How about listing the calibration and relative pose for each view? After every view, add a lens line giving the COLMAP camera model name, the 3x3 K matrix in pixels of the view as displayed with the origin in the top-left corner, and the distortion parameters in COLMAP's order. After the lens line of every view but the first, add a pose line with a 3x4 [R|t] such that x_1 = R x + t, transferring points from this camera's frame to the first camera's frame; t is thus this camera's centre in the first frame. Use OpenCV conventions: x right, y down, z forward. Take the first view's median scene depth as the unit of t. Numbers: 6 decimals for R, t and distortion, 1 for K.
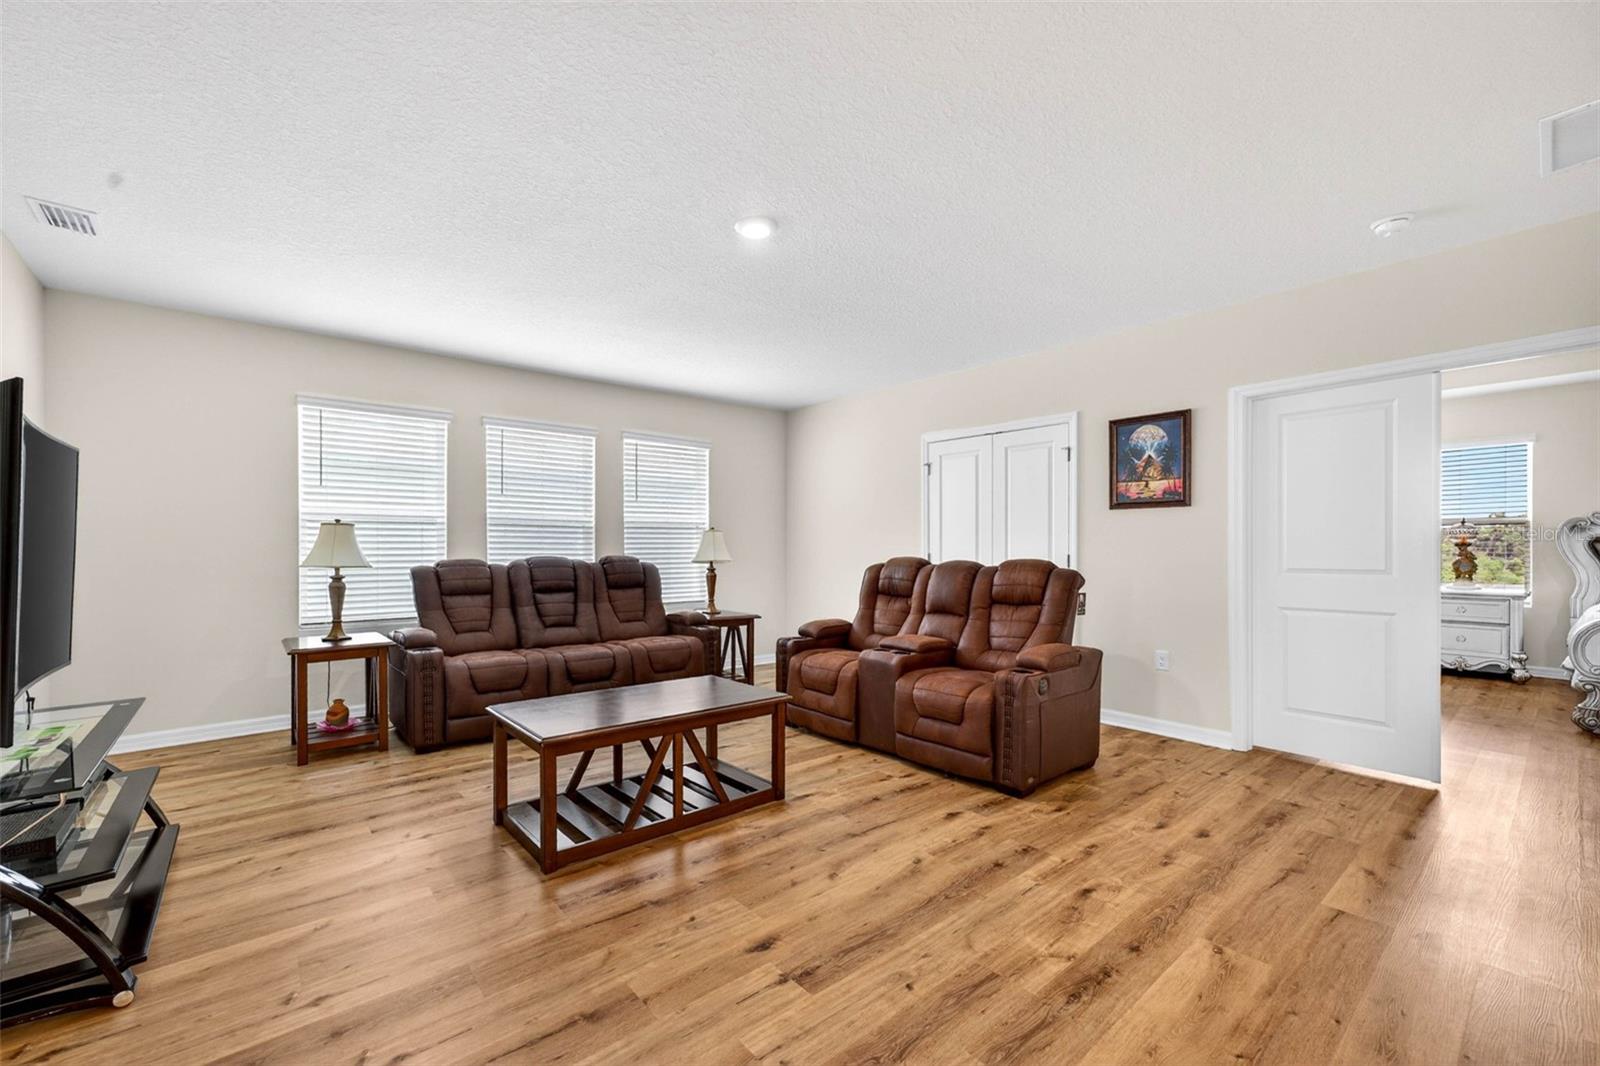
lens RADIAL K [[636.5, 0, 802.1], [0, 636.5, 543.1], [0, 0, 1]] dist [0.004859, 0.002050]
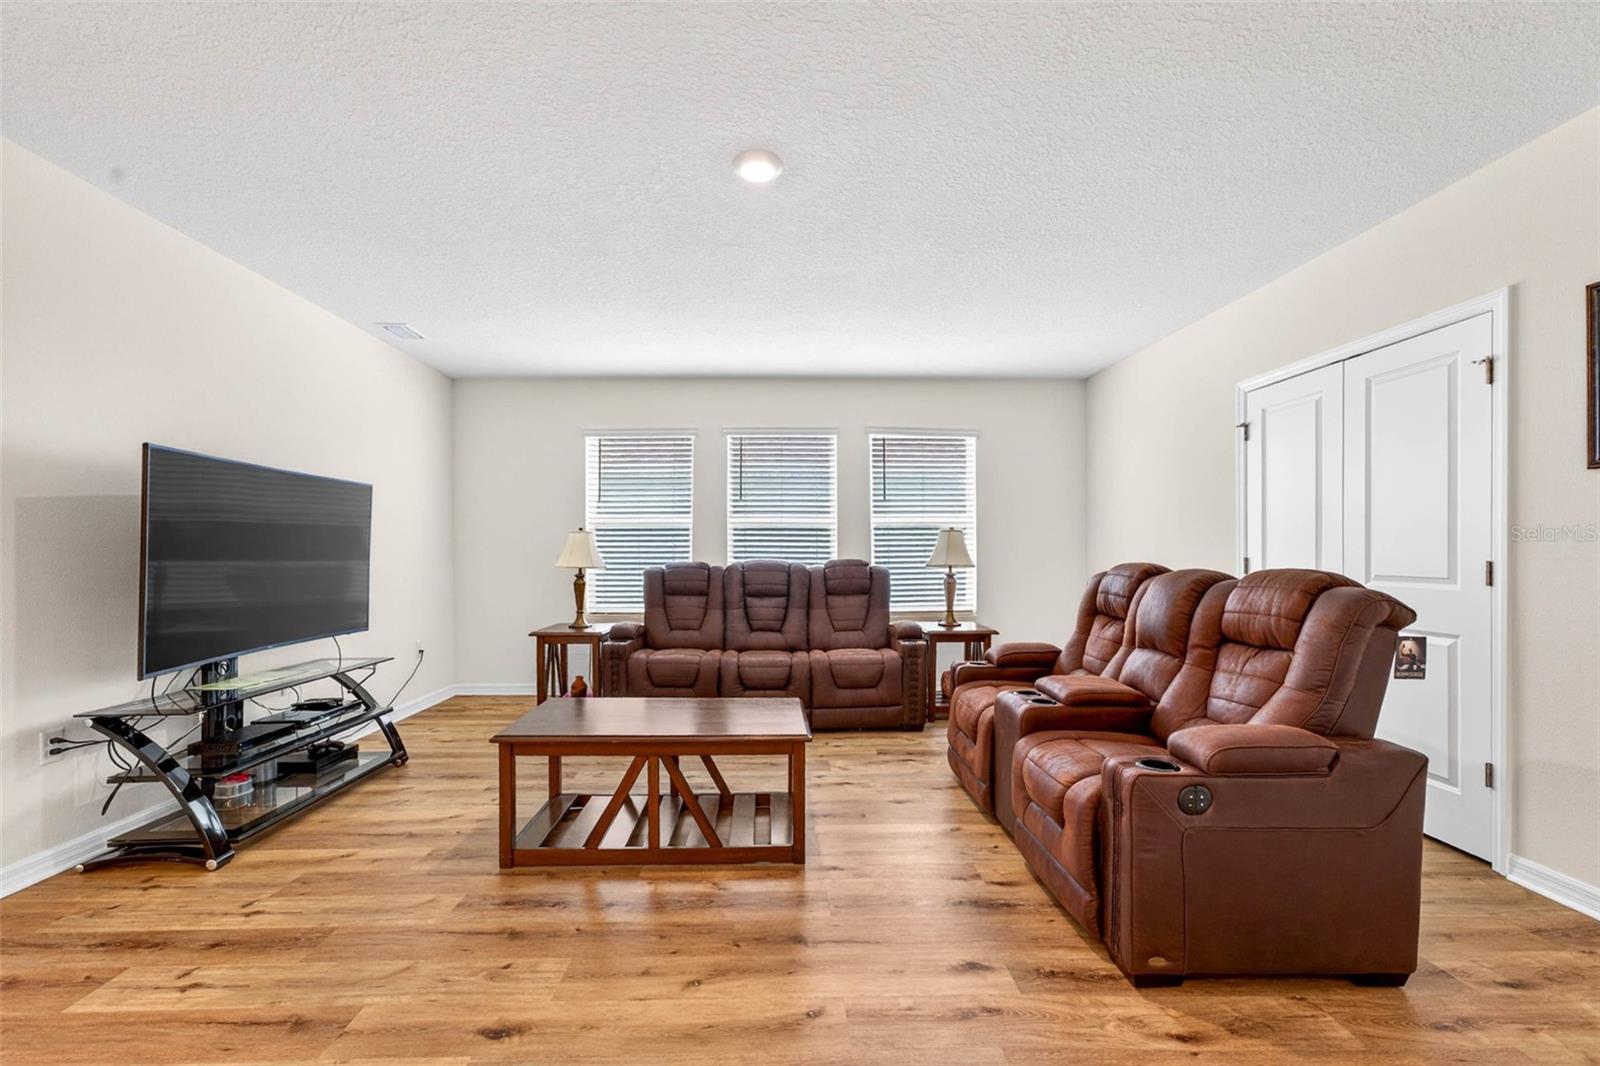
lens RADIAL K [[636.5, 0, 794.2], [0, 636.5, 543.1], [0, 0, 1]] dist [0.004859, 0.002050]
pose [[0.783194, -0.015299, -0.621589, 0.366154], [0.009253, 0.999873, -0.012952, 0.005592], [0.621709, 0.004392, 0.783236, 0.281803]]
